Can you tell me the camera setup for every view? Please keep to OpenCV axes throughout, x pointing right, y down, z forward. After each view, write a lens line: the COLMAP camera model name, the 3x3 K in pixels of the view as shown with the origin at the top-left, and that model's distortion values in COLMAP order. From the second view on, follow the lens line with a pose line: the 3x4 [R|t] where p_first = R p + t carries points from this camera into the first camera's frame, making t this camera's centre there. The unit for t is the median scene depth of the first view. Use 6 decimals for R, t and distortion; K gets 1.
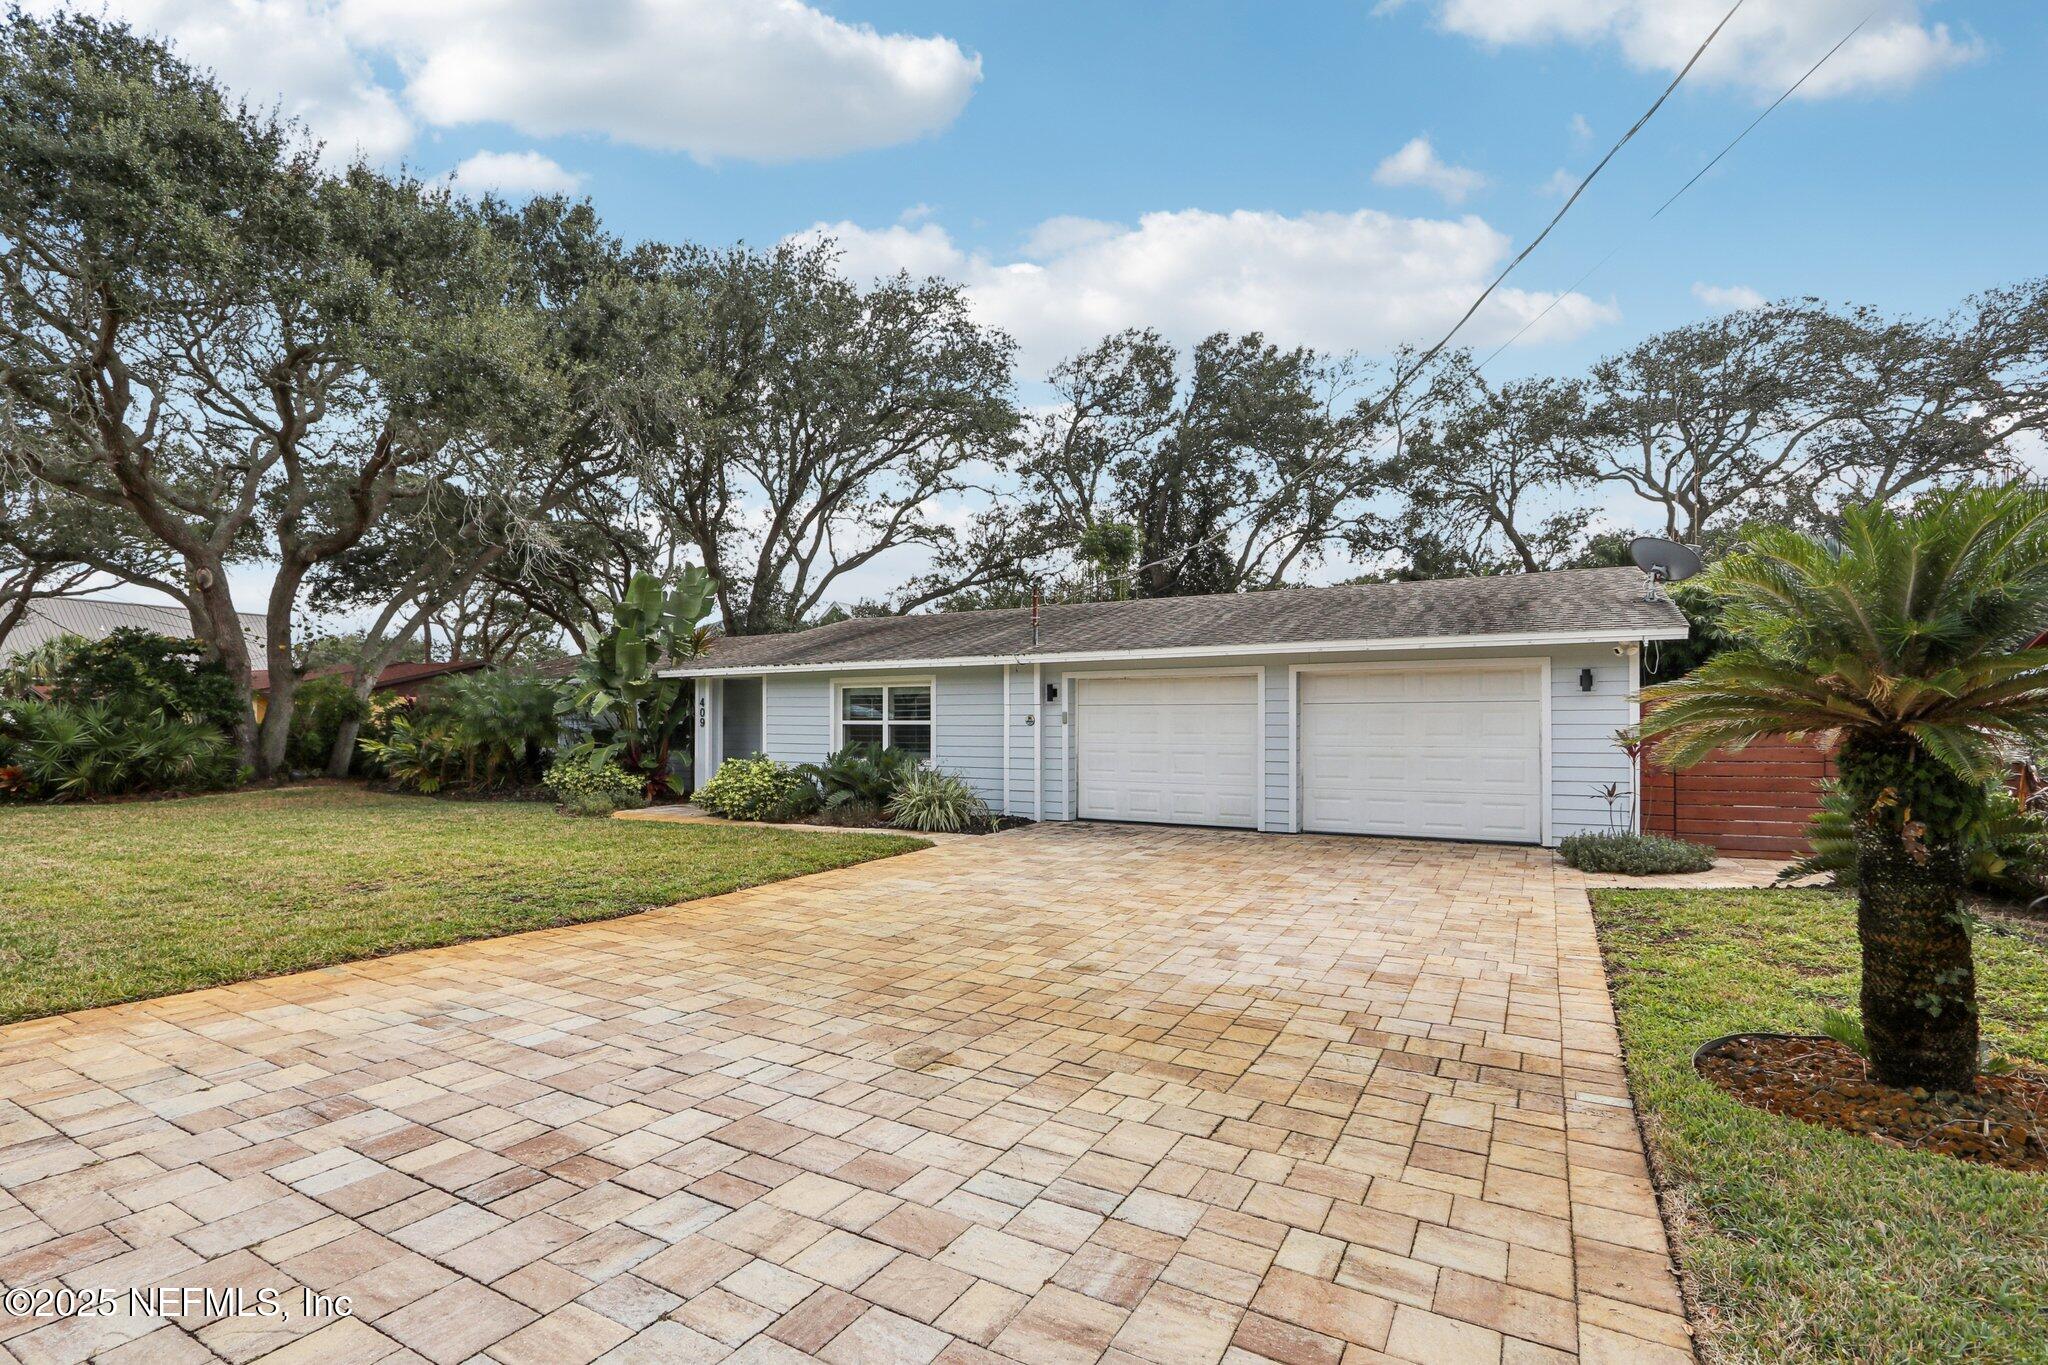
lens RADIAL K [[972.7, 0, 1033.4], [0, 972.7, 685.7], [0, 0, 1]] dist [-0.018111, 0.002024]
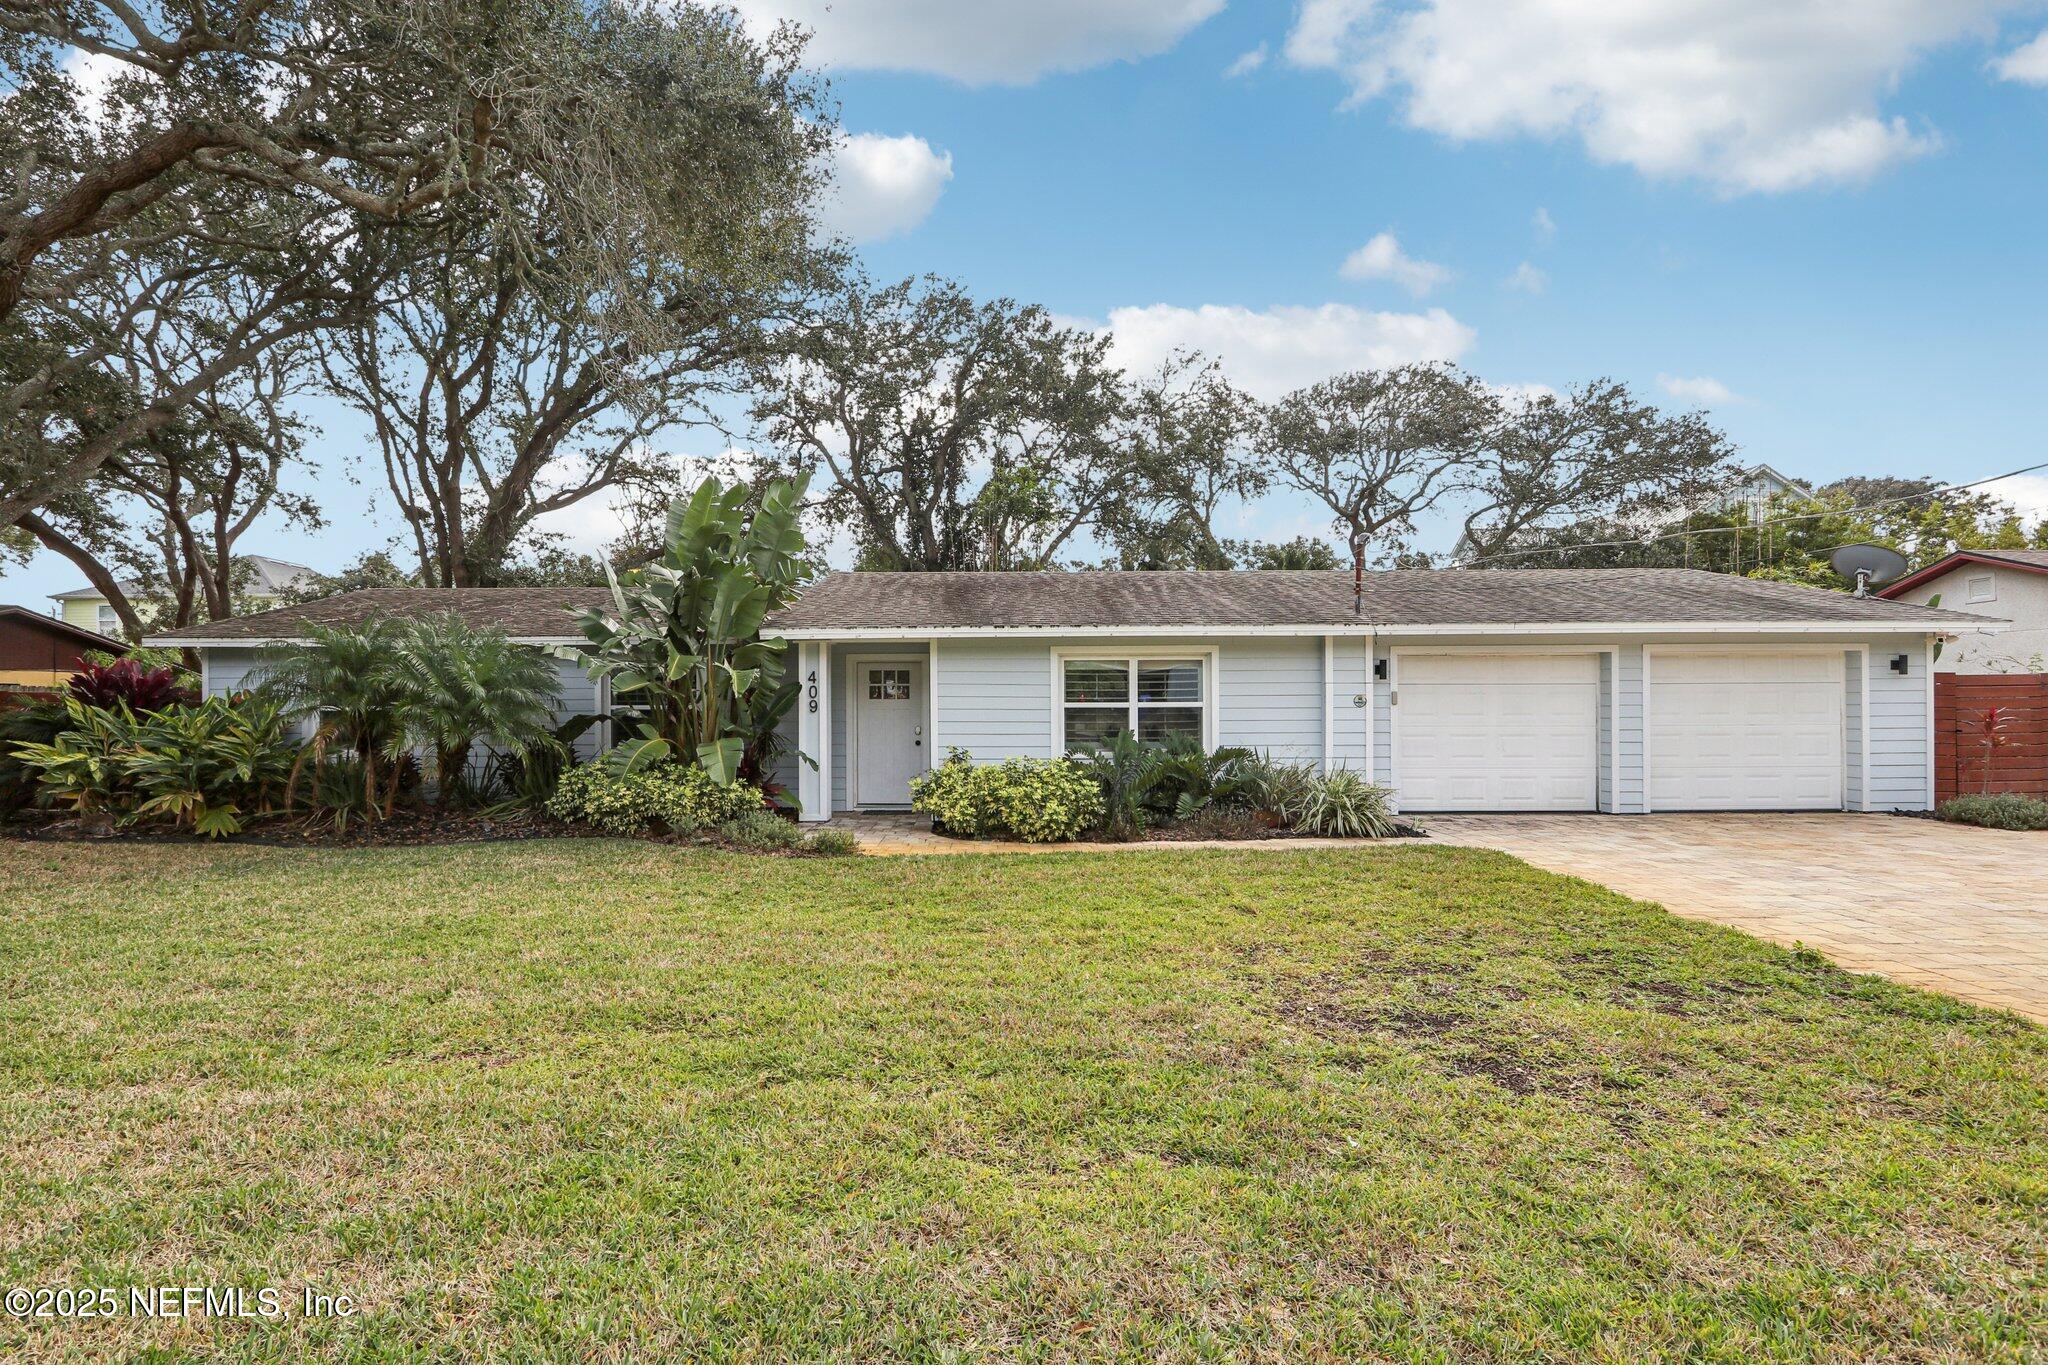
lens RADIAL K [[972.7, 0, 1026.6], [0, 972.7, 692.9], [0, 0, 1]] dist [-0.018111, 0.002024]
pose [[0.868172, 0.002907, 0.496254, -0.612626], [-0.014459, 0.999706, 0.019439, 0.014118], [-0.496052, -0.024051, 0.867960, 0.361716]]
